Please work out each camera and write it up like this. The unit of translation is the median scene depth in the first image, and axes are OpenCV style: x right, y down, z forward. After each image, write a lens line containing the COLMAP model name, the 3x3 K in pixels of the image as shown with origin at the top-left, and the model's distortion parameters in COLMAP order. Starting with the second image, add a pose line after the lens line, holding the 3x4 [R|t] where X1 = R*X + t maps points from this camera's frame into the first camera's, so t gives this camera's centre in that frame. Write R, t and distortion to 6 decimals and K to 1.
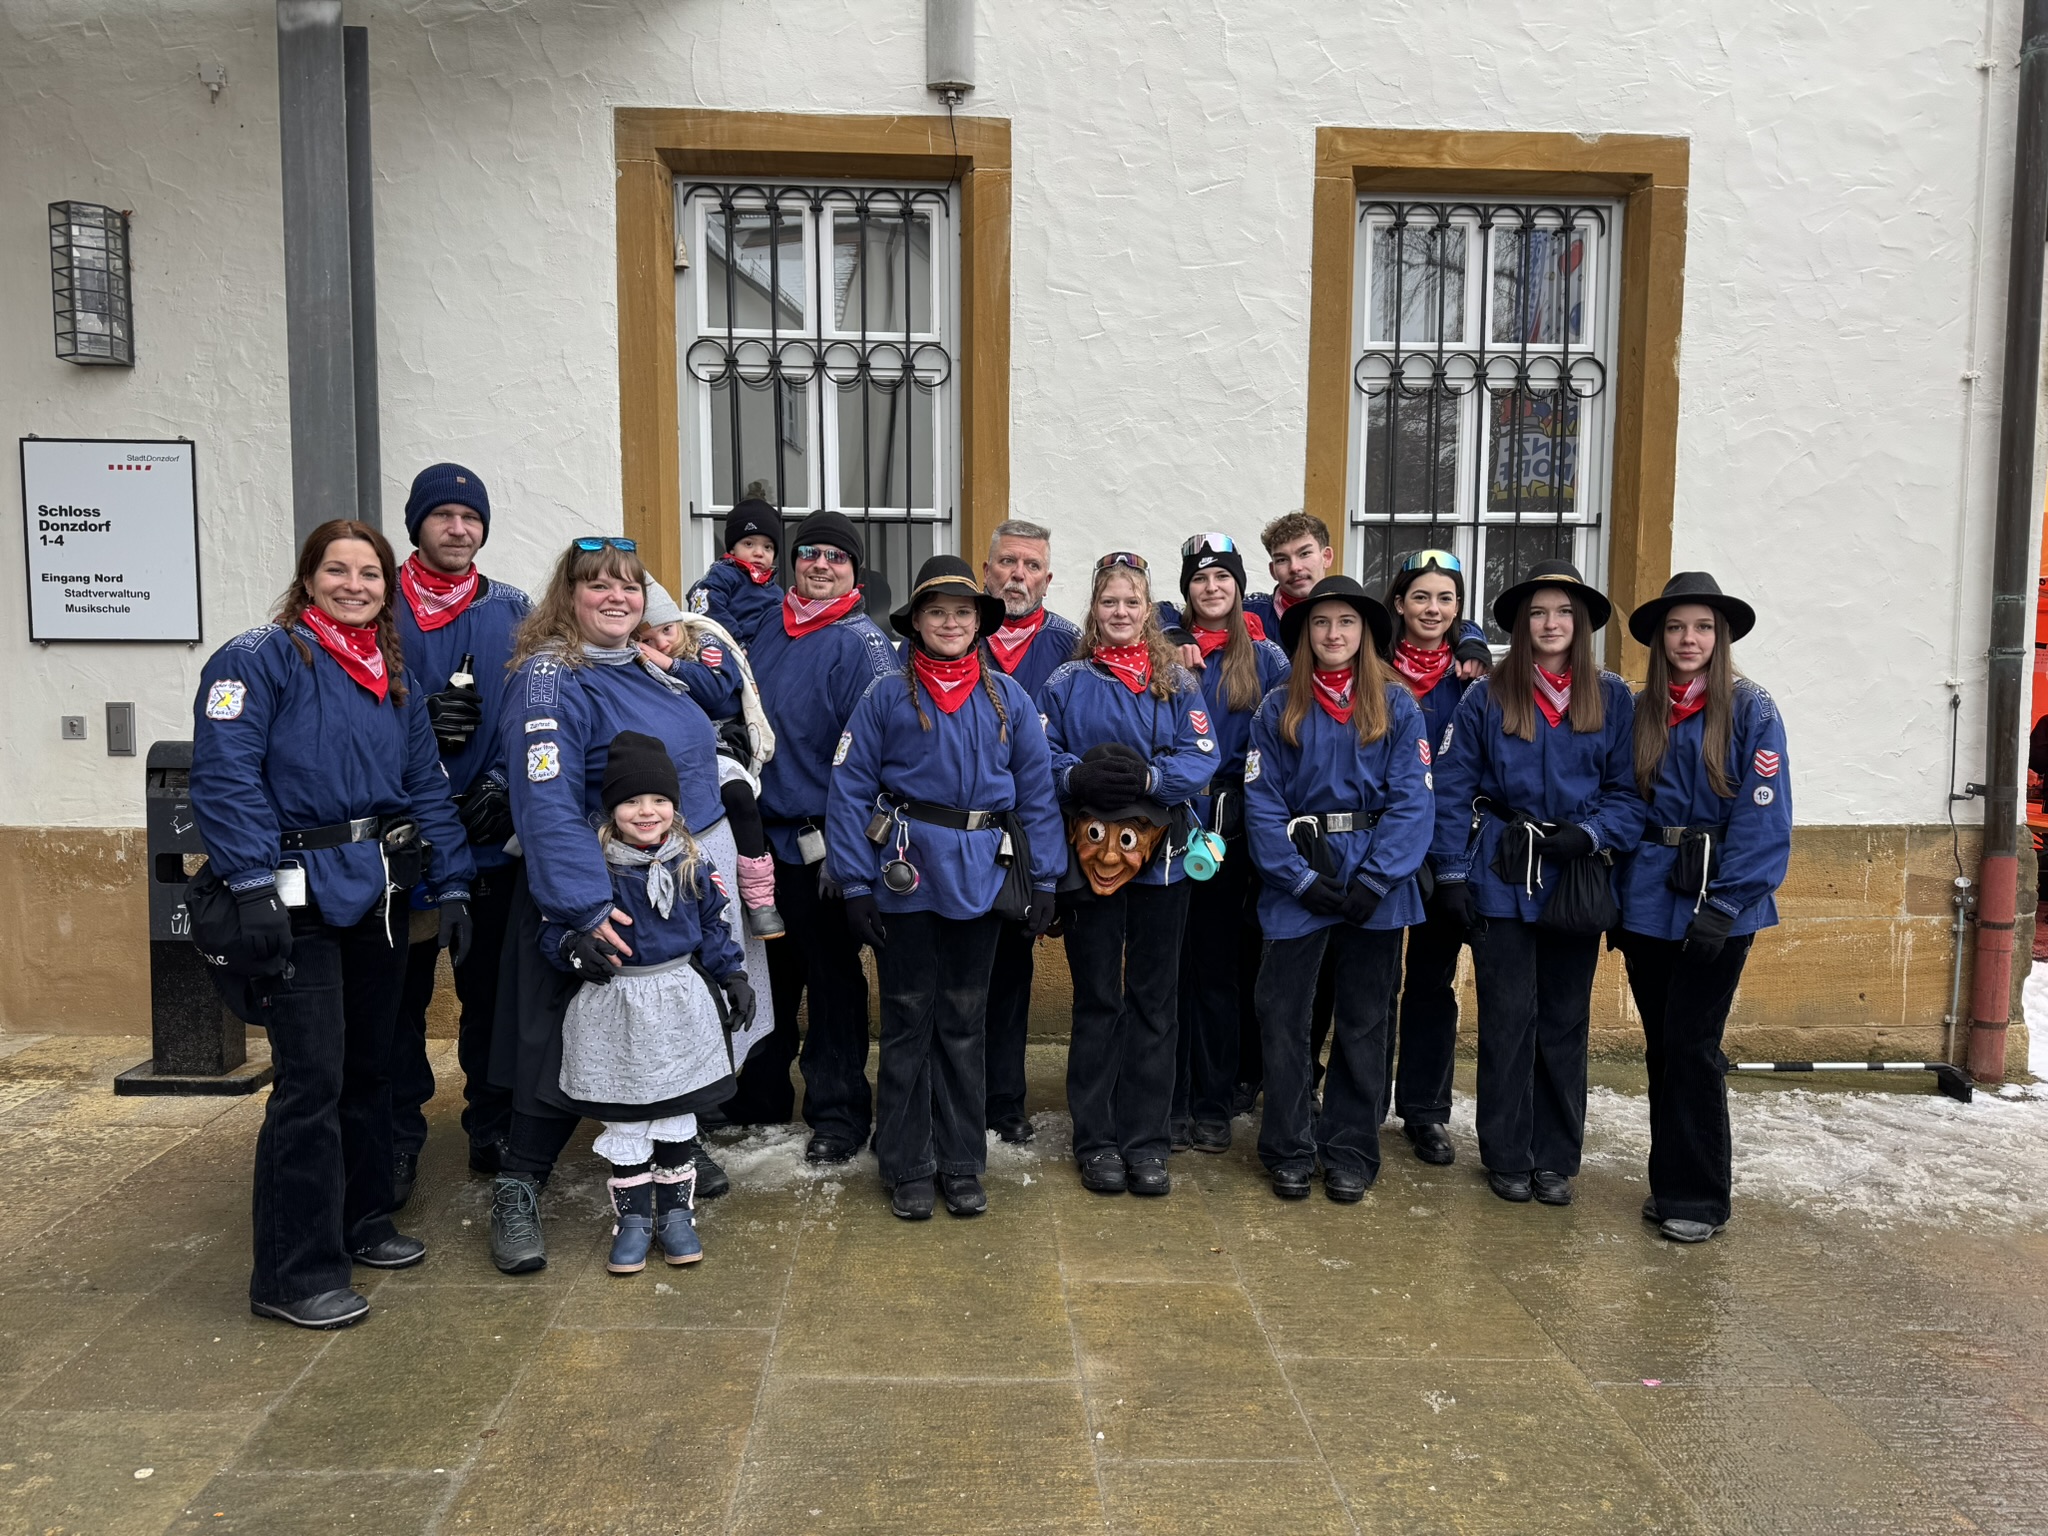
lens RADIAL K [[1437.7, 0, 1023.0], [0, 1437.7, 777.2], [0, 0, 1]] dist [0.007271, -0.014052]
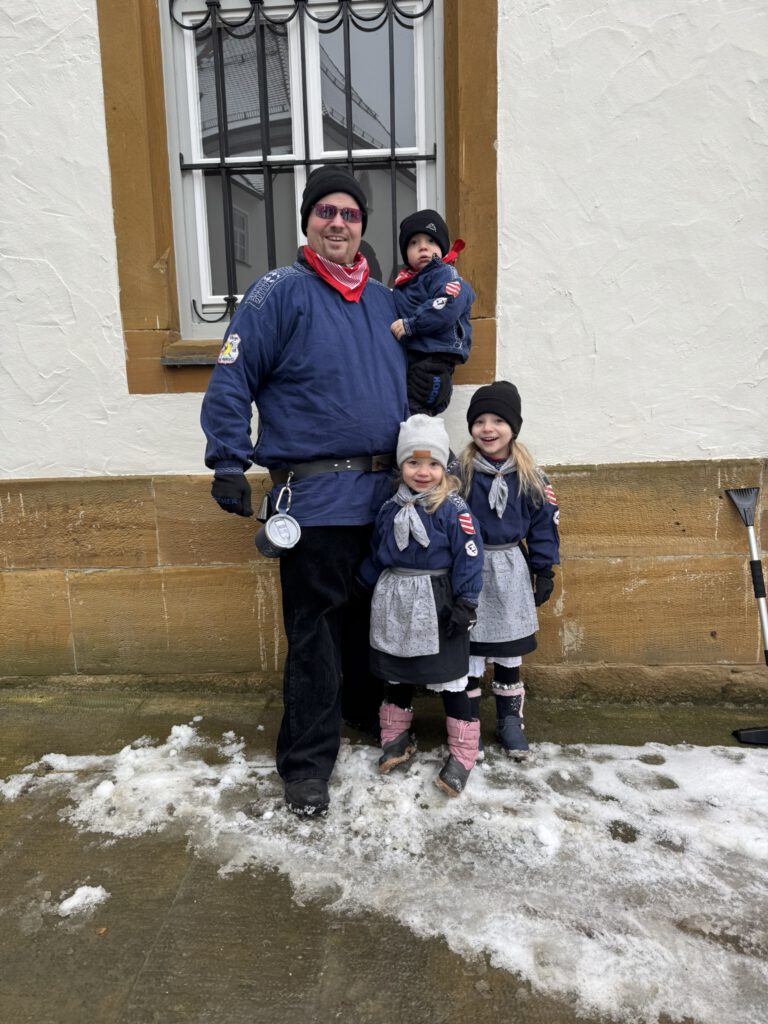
lens RADIAL K [[718.8, 0, 386.3], [0, 718.8, 506.1], [0, 0, 1]] dist [0.007271, -0.014052]
pose [[0.994643, -0.013444, -0.102490, 0.417923], [0.020912, 0.997175, 0.072149, 0.024750], [0.101230, -0.073906, 0.992114, 0.502506]]
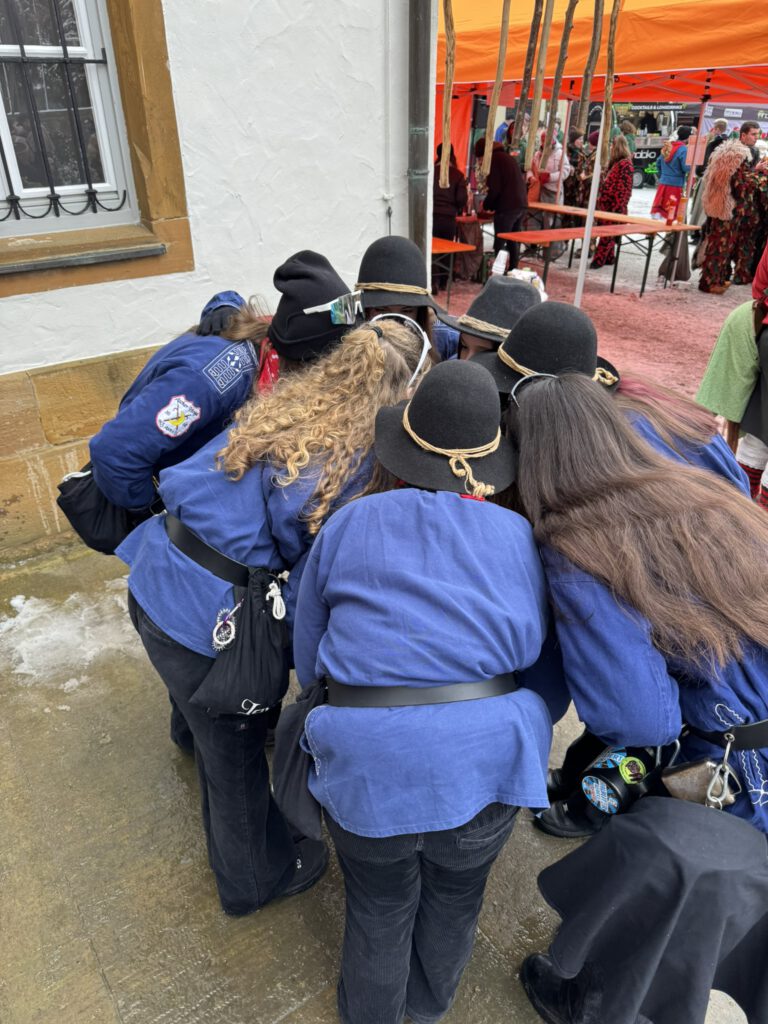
lens RADIAL K [[718.8, 0, 382.5], [0, 718.8, 515.5], [0, 0, 1]] dist [0.007271, -0.014052]
pose [[0.830272, -0.288203, 0.477062, 0.220791], [0.056597, 0.895104, 0.442250, -0.098124], [-0.554478, -0.340187, 0.759491, 0.367093]]
